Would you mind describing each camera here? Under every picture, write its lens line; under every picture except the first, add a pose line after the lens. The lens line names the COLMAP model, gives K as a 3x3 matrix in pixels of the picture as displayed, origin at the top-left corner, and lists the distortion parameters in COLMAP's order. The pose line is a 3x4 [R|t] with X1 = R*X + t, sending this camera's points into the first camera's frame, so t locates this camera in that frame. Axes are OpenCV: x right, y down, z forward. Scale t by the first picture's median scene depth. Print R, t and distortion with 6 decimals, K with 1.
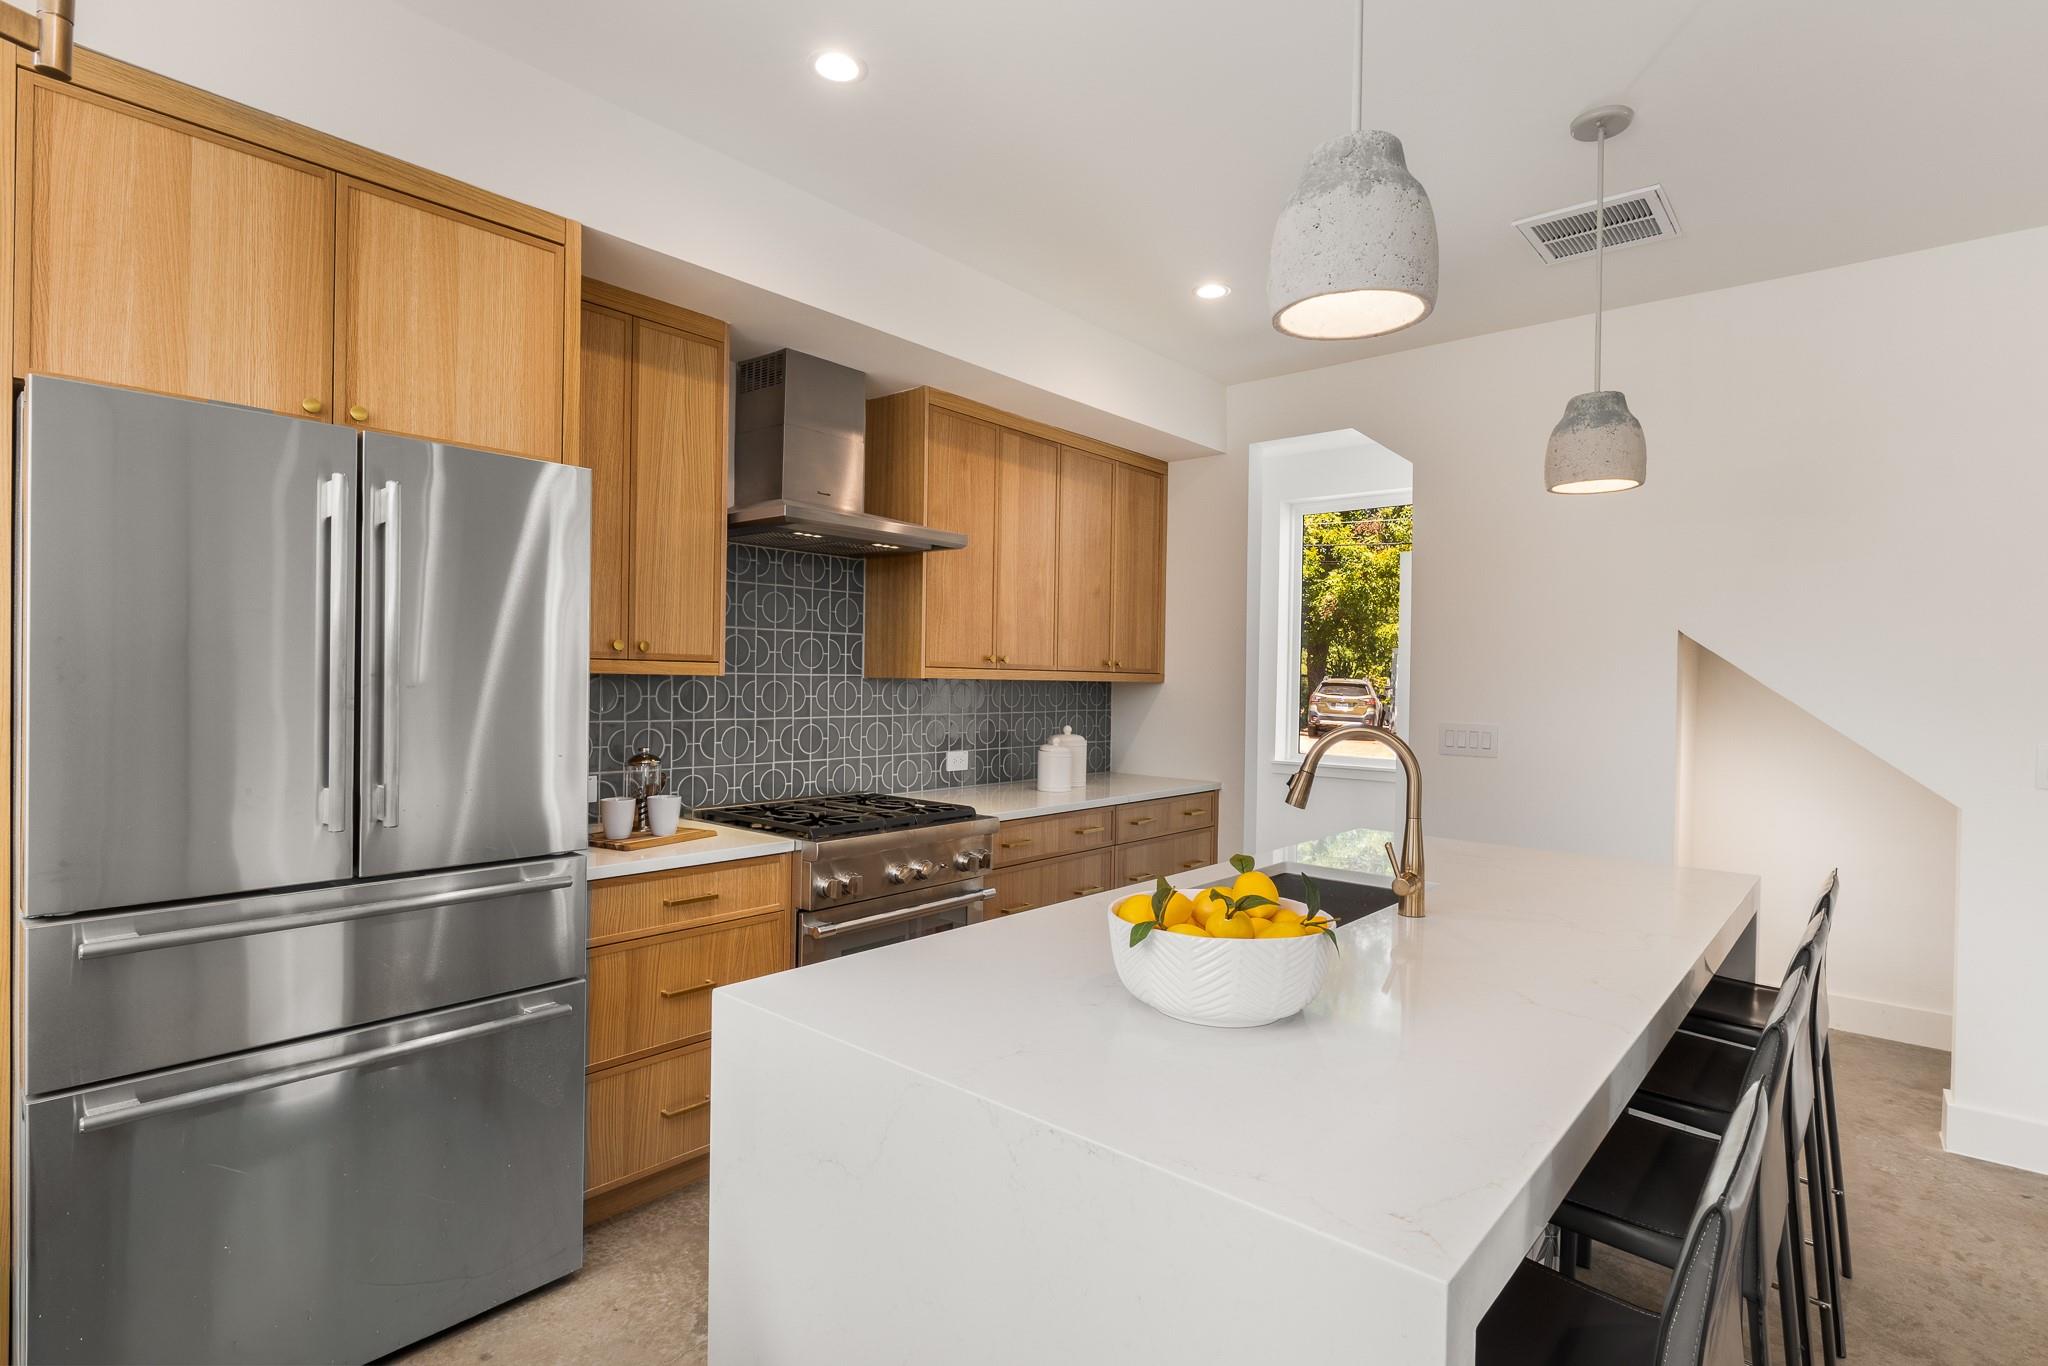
lens RADIAL K [[994.4, 0, 1010.6], [0, 994.4, 686.2], [0, 0, 1]] dist [-0.010488, 0.000223]
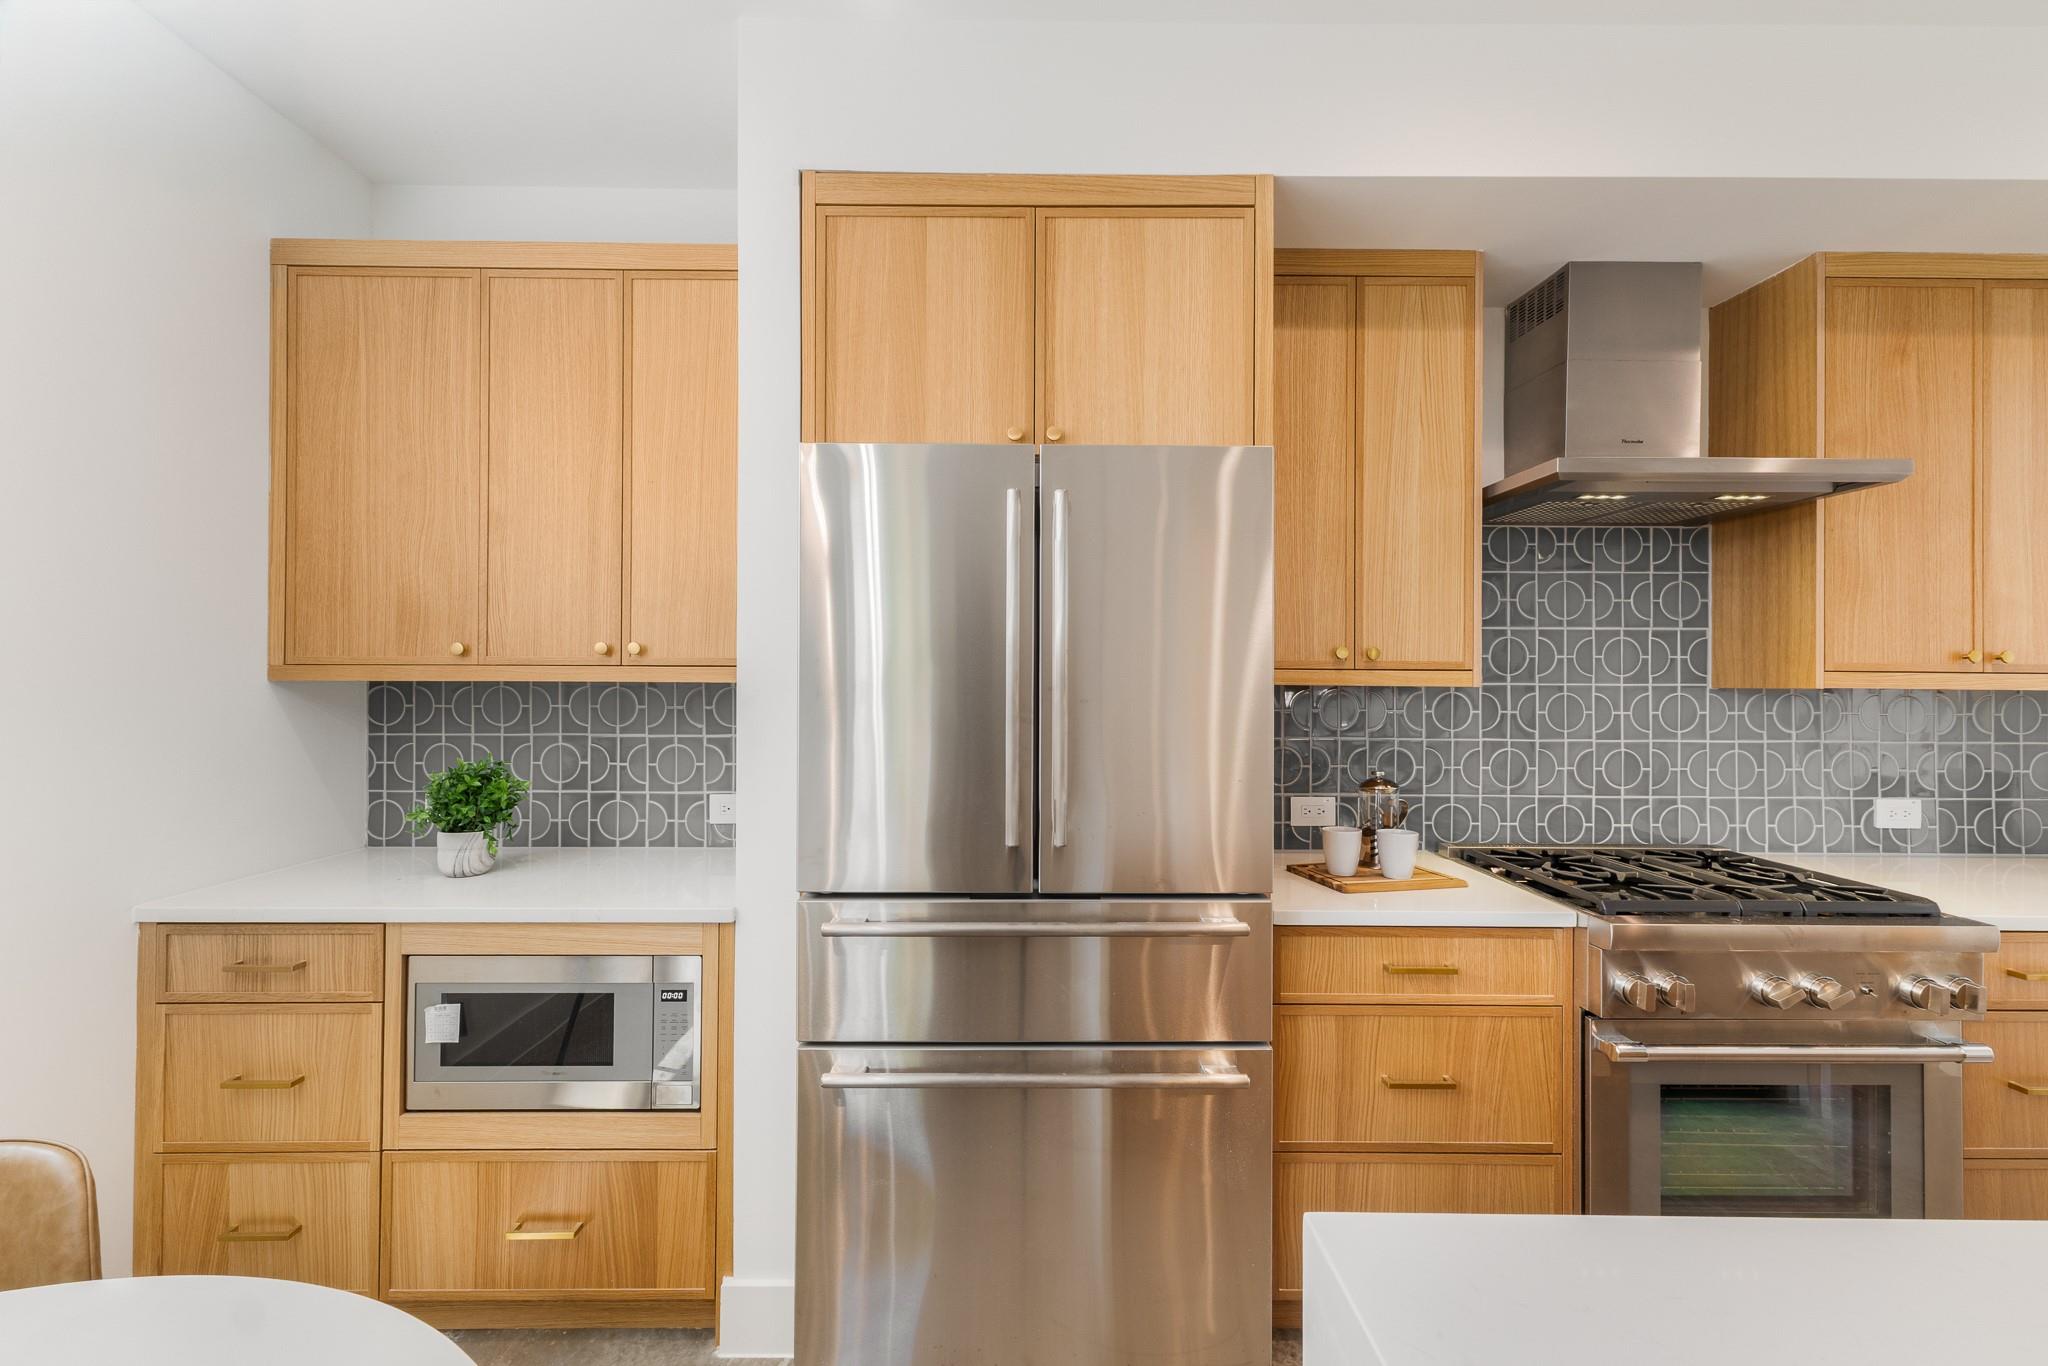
lens RADIAL K [[870.4, 0, 1022.6], [0, 870.4, 678.0], [0, 0, 1]] dist [0.007340, -0.001181]
pose [[0.666000, -0.016360, -0.745772, -0.007995], [-0.000617, 0.999747, -0.022483, -0.001638], [0.745952, 0.015434, 0.665821, 0.255054]]
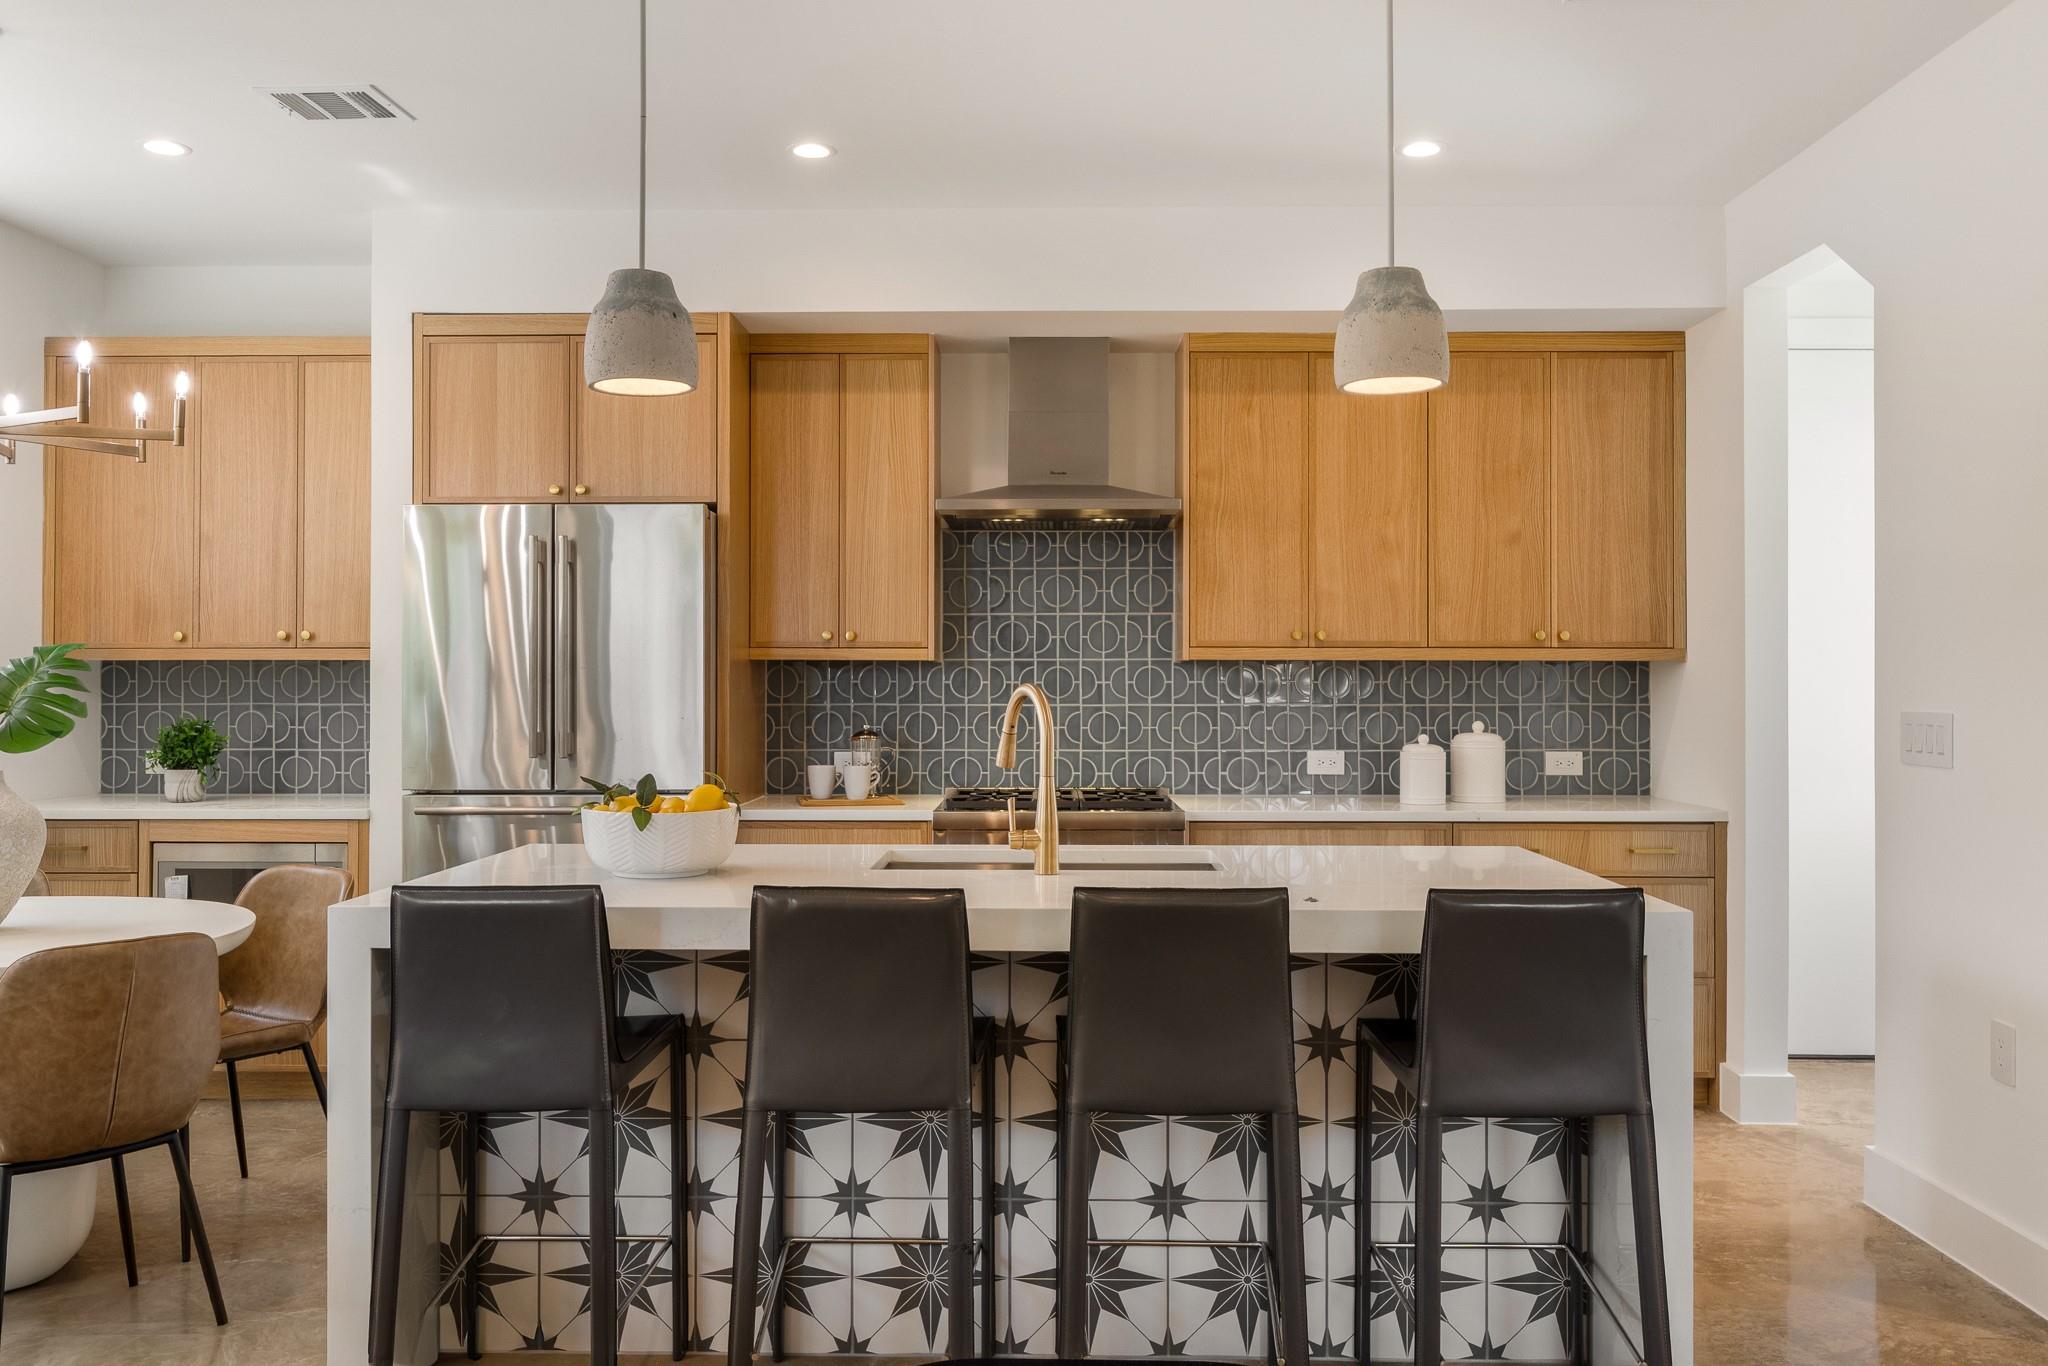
lens RADIAL K [[1588.8, 0, 1030.4], [0, 1588.8, 665.1], [0, 0, 1]] dist [-0.008159, 0.004756]
pose [[0.649410, -0.025964, -0.759995, 1.102267], [0.004420, 0.999529, -0.030370, 0.048236], [0.760425, 0.016364, 0.649219, -0.036786]]
